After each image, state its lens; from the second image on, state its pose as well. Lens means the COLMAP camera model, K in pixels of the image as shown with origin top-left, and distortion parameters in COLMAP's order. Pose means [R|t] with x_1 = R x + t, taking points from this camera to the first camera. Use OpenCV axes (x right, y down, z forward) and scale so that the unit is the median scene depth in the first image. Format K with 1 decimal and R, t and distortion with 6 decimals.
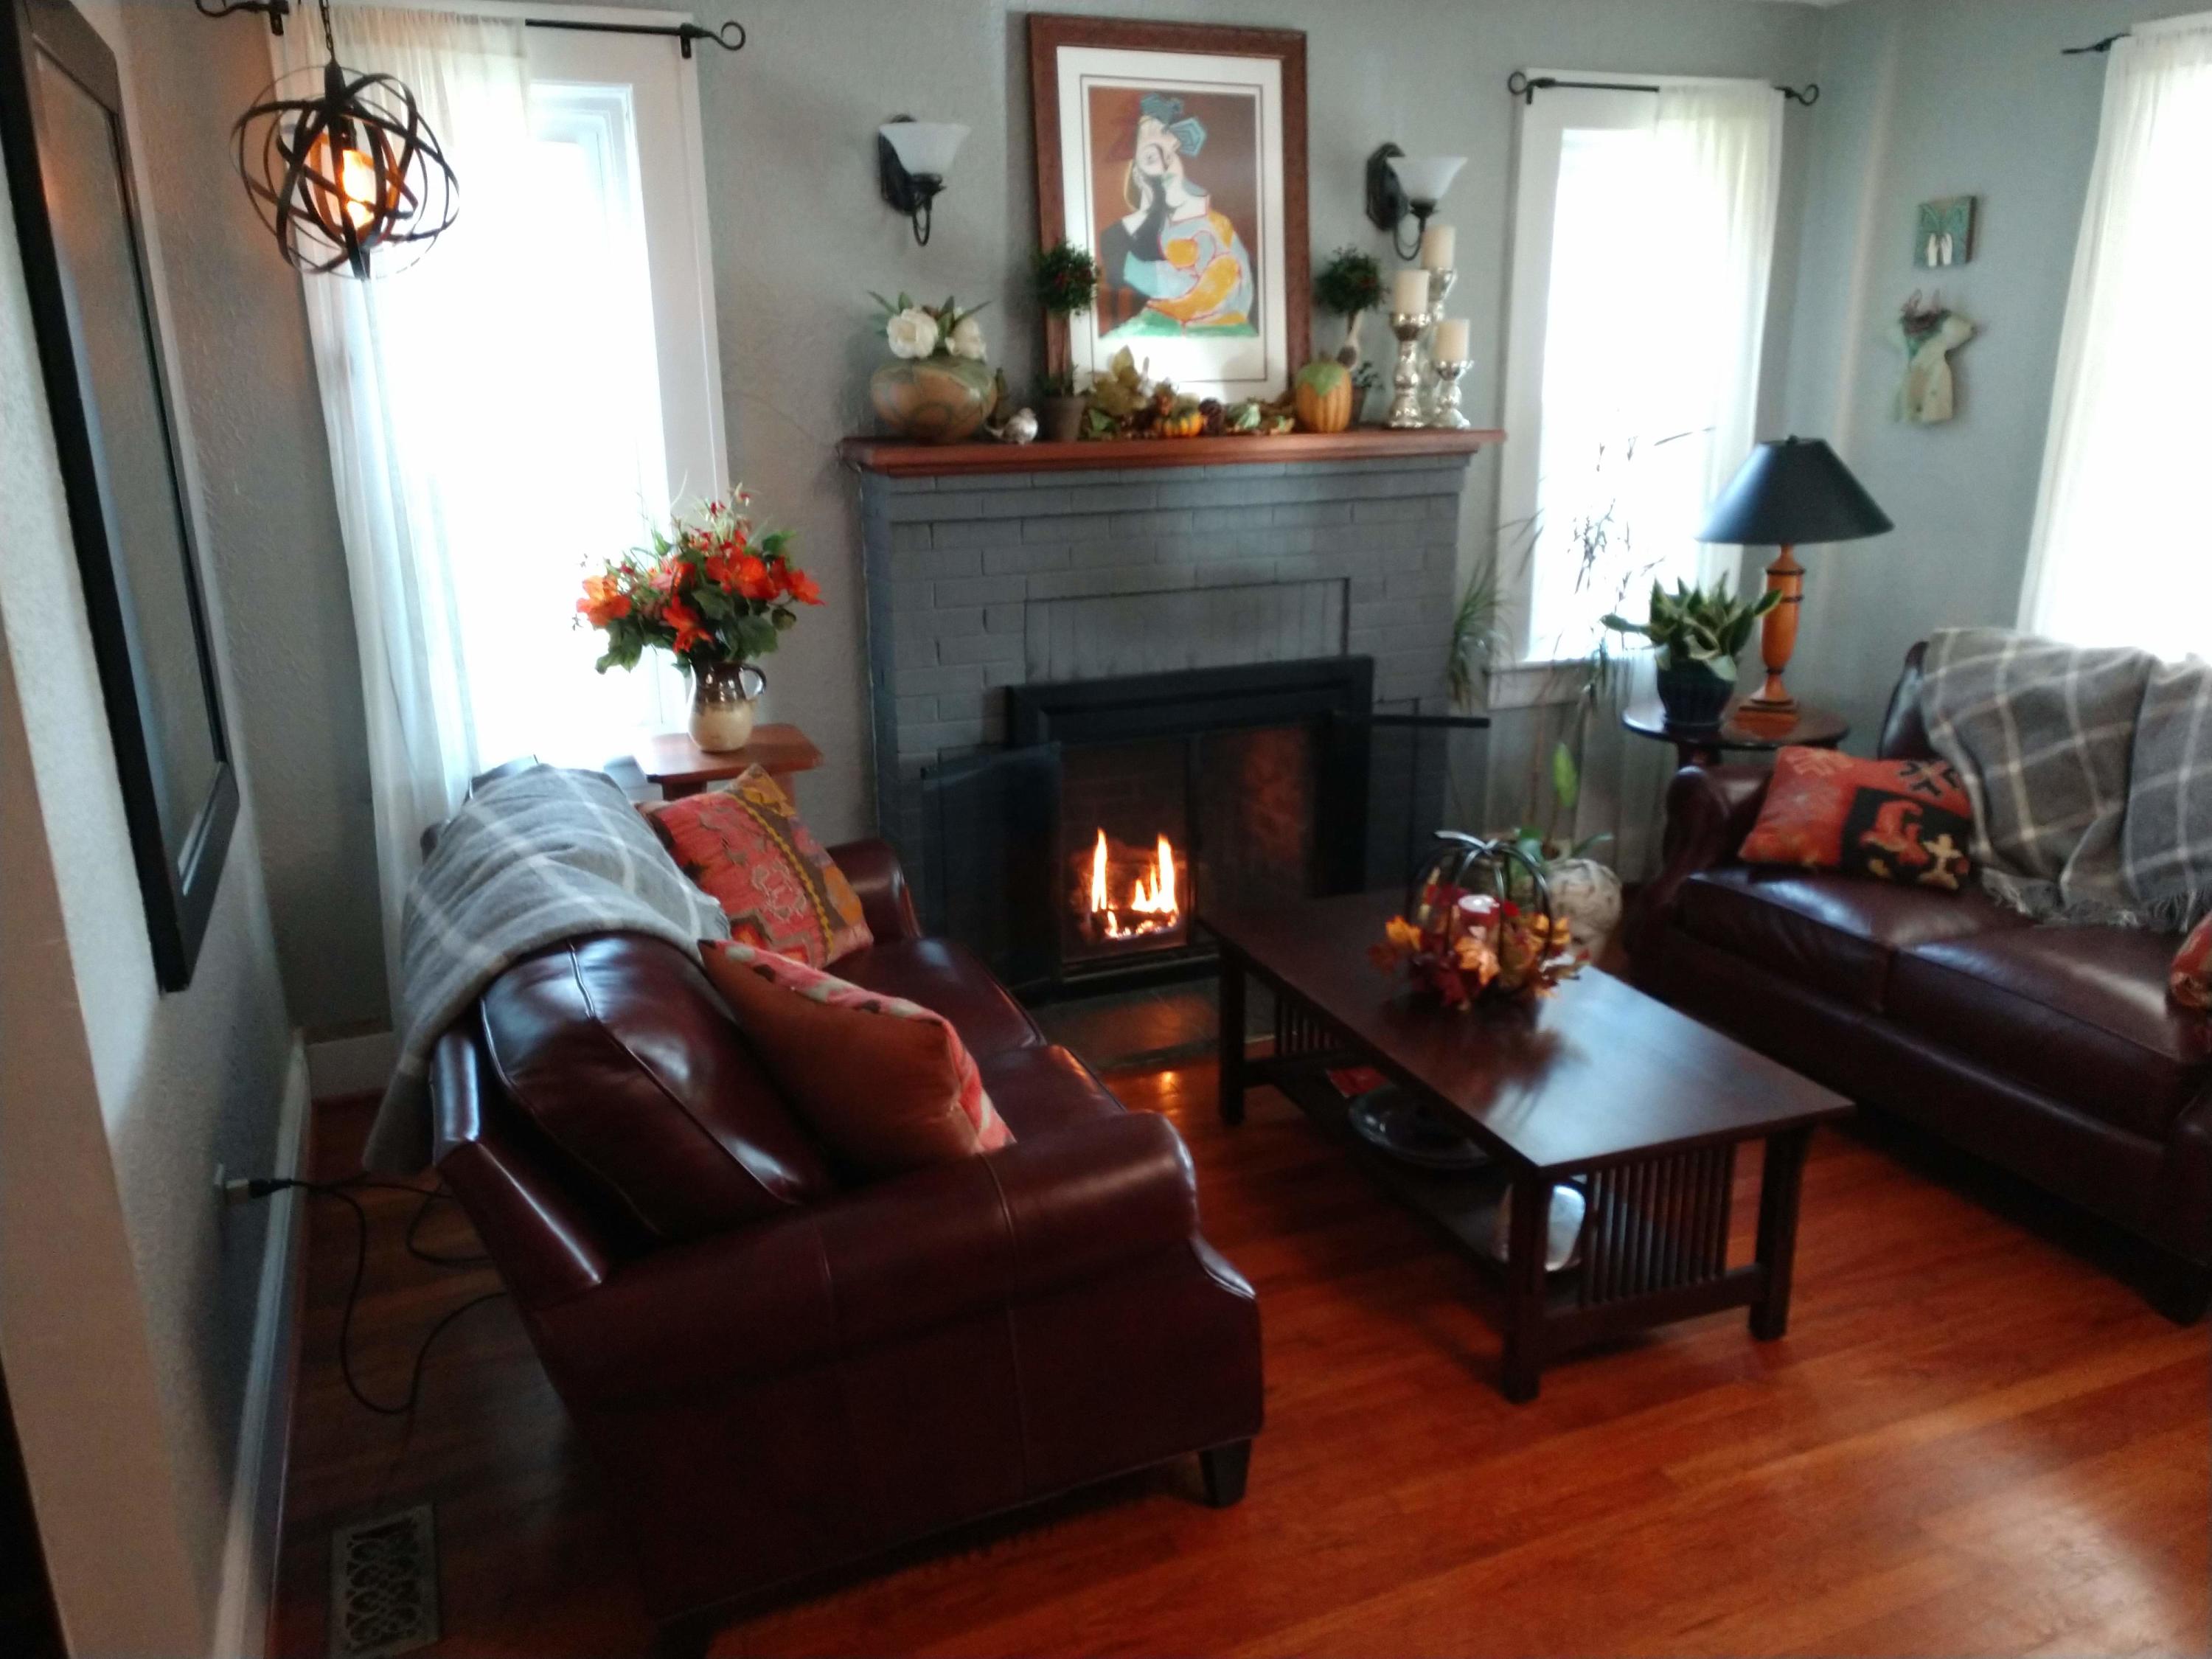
lens RADIAL K [[1698.4, 0, 1106.0], [0, 1698.4, 829.5], [0, 0, 1]] dist [0.039705, -0.002258]
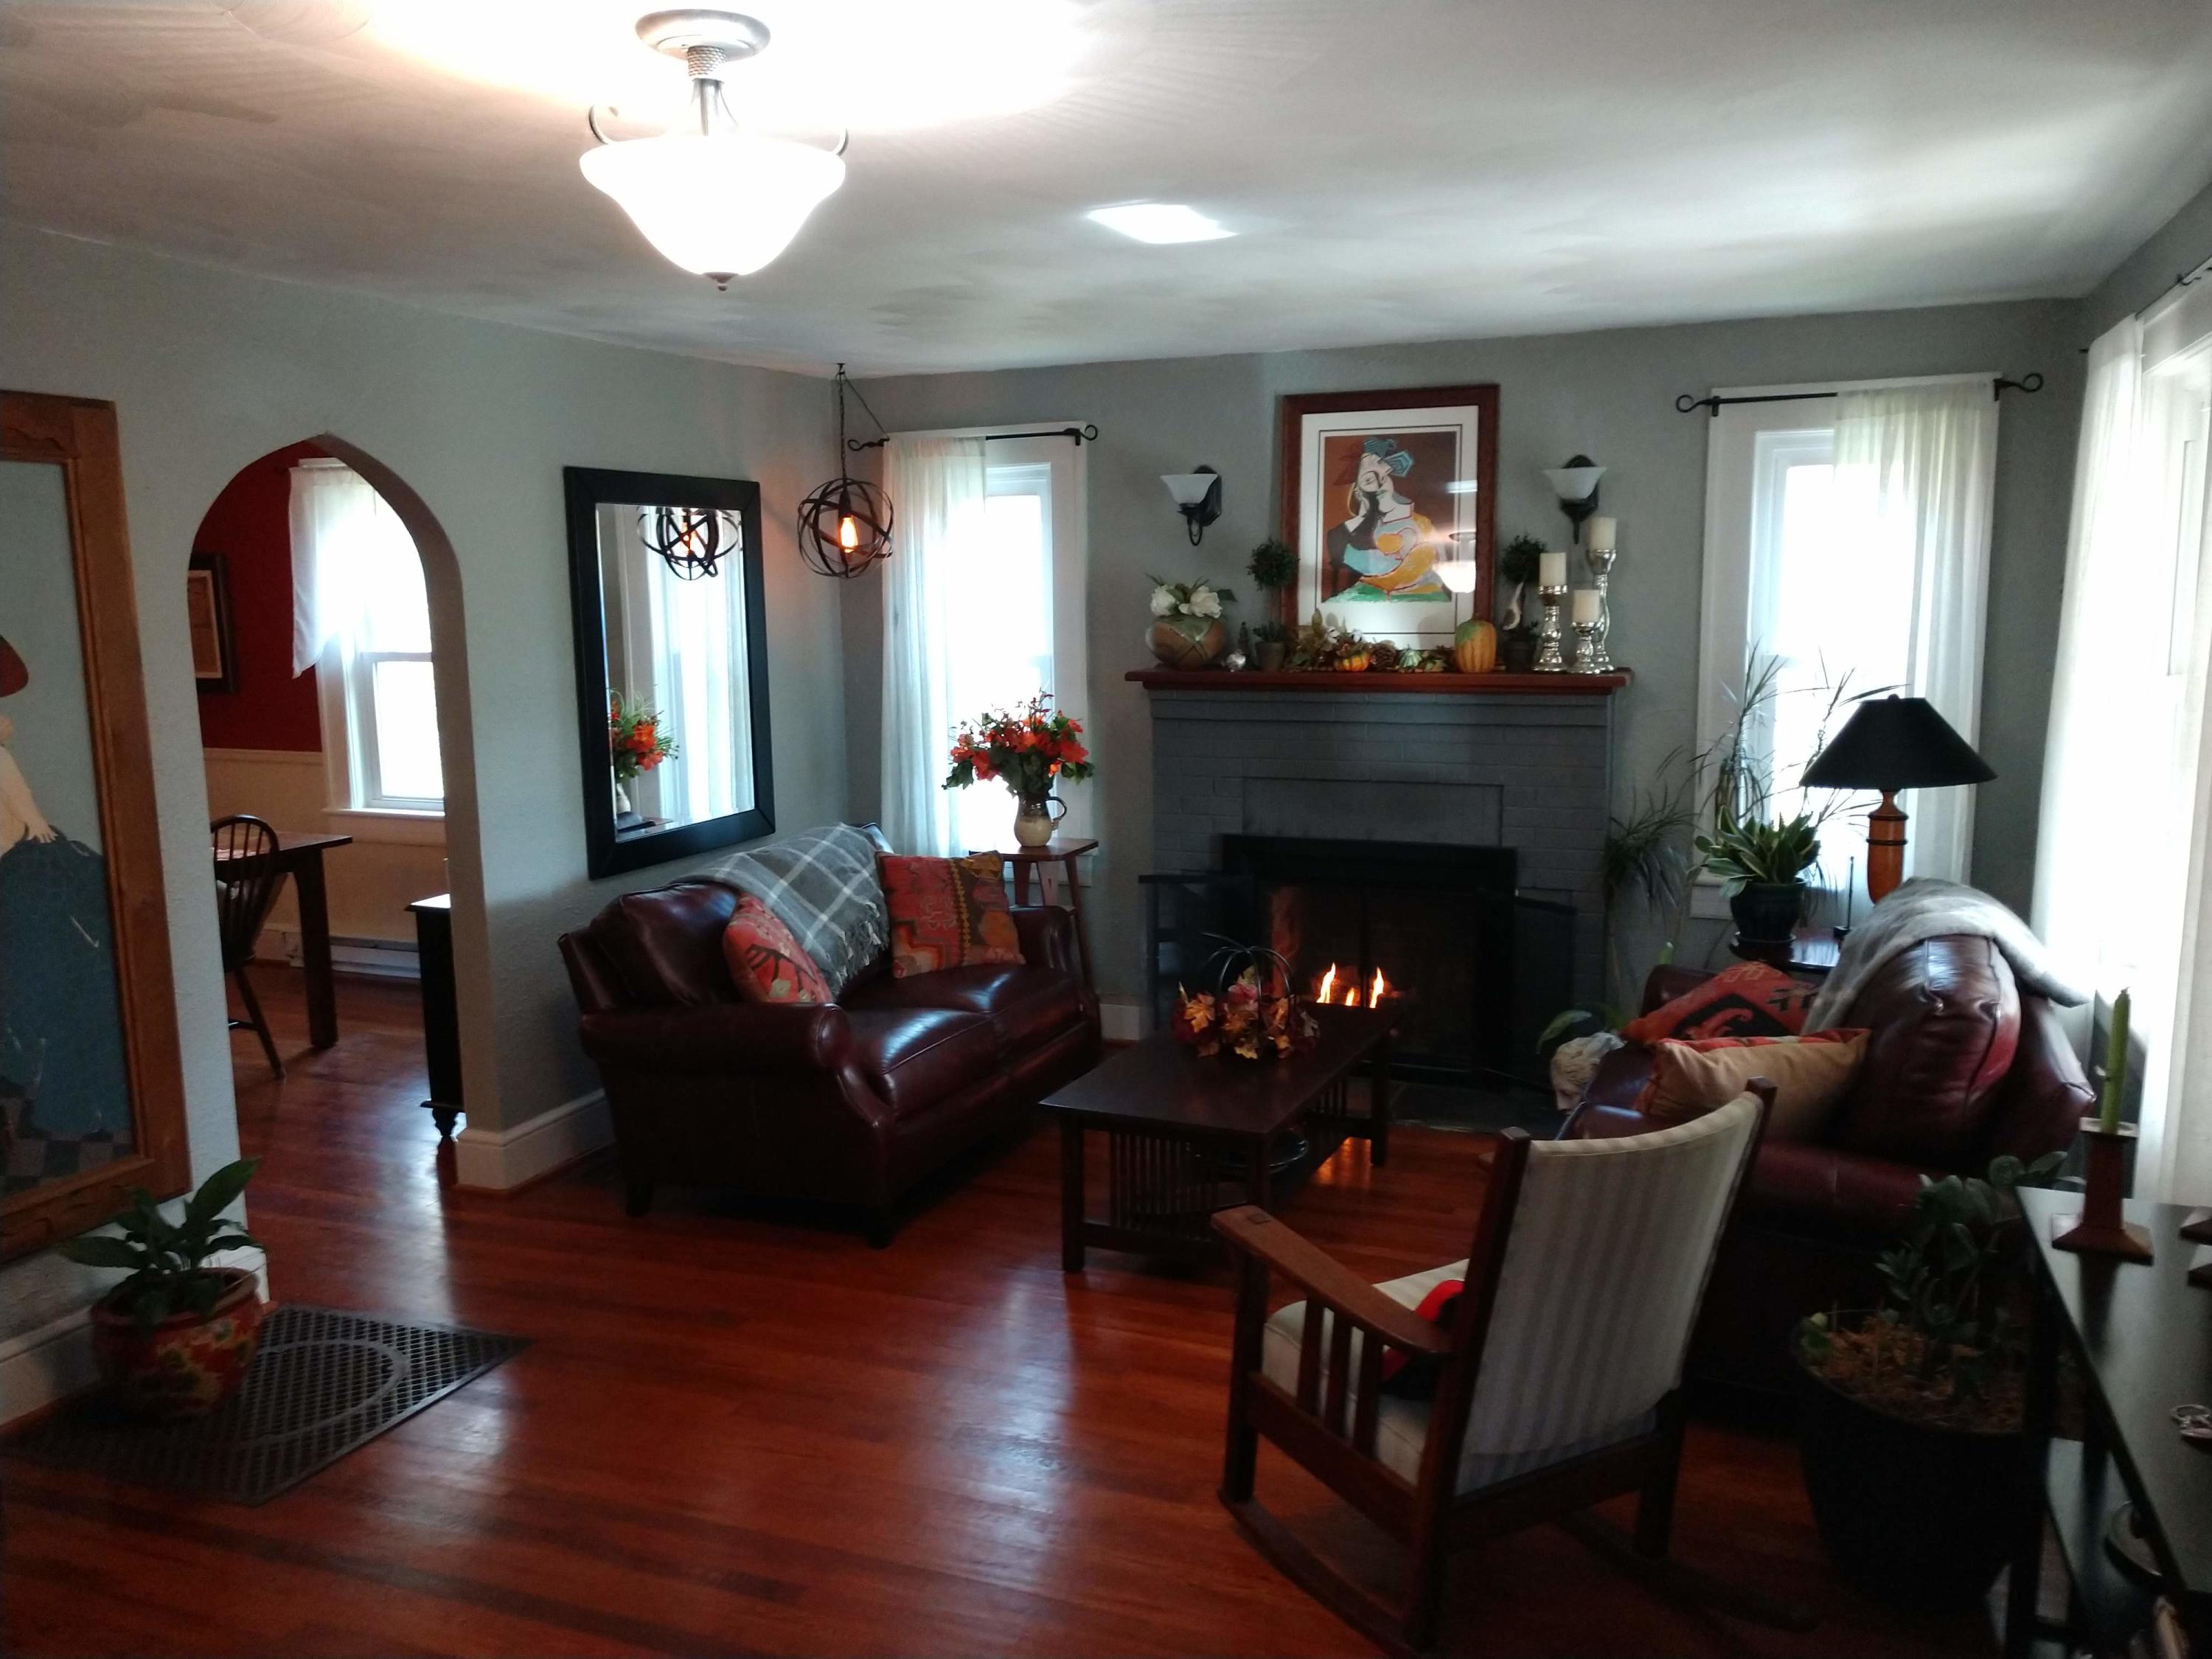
lens RADIAL K [[1683.3, 0, 1101.7], [0, 1683.3, 840.5], [0, 0, 1]] dist [0.016902, 0.003938]
pose [[0.699945, 0.106702, -0.706181, 0.880176], [-0.191801, 0.980537, -0.041951, 0.002579], [0.687961, 0.164810, 0.706787, -0.093902]]
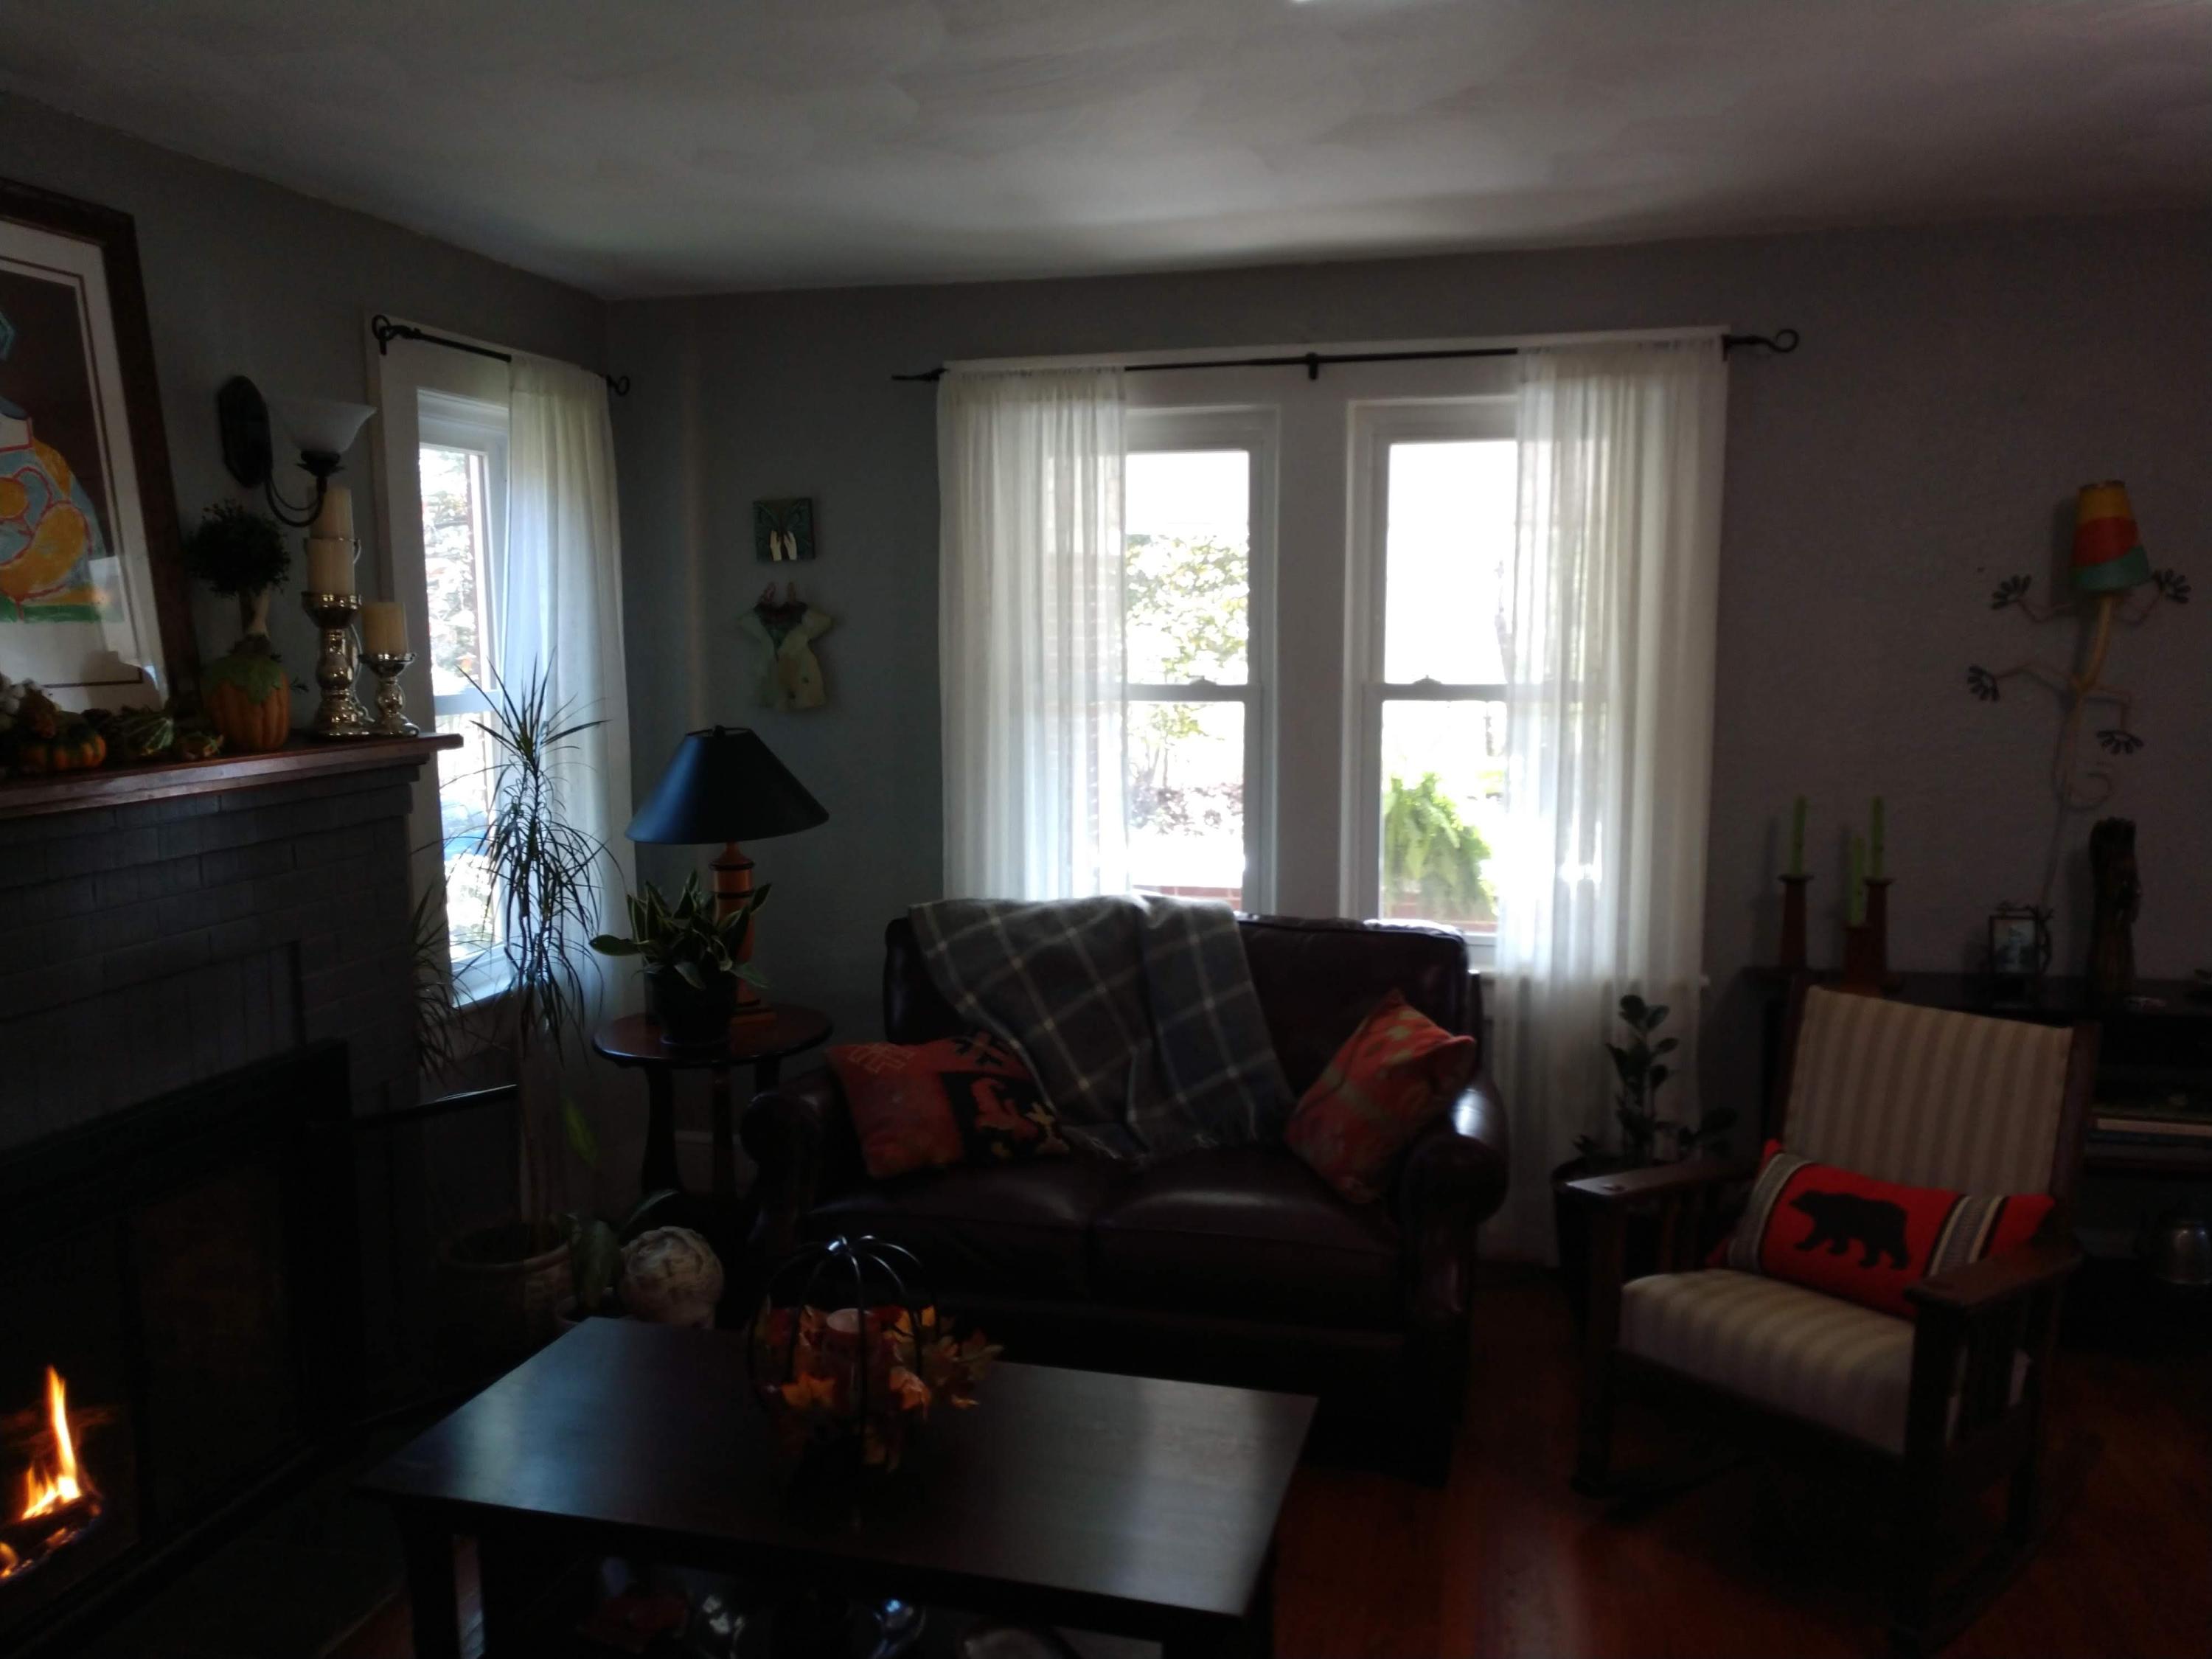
lens RADIAL K [[1677.2, 0, 1103.8], [0, 1677.2, 844.8], [0, 0, 1]] dist [0.027915, 0.005878]
pose [[0.601565, -0.104017, 0.792023, -0.233942], [0.220823, 0.974504, -0.039739, -0.088198], [-0.767696, 0.198803, 0.609197, 0.303285]]
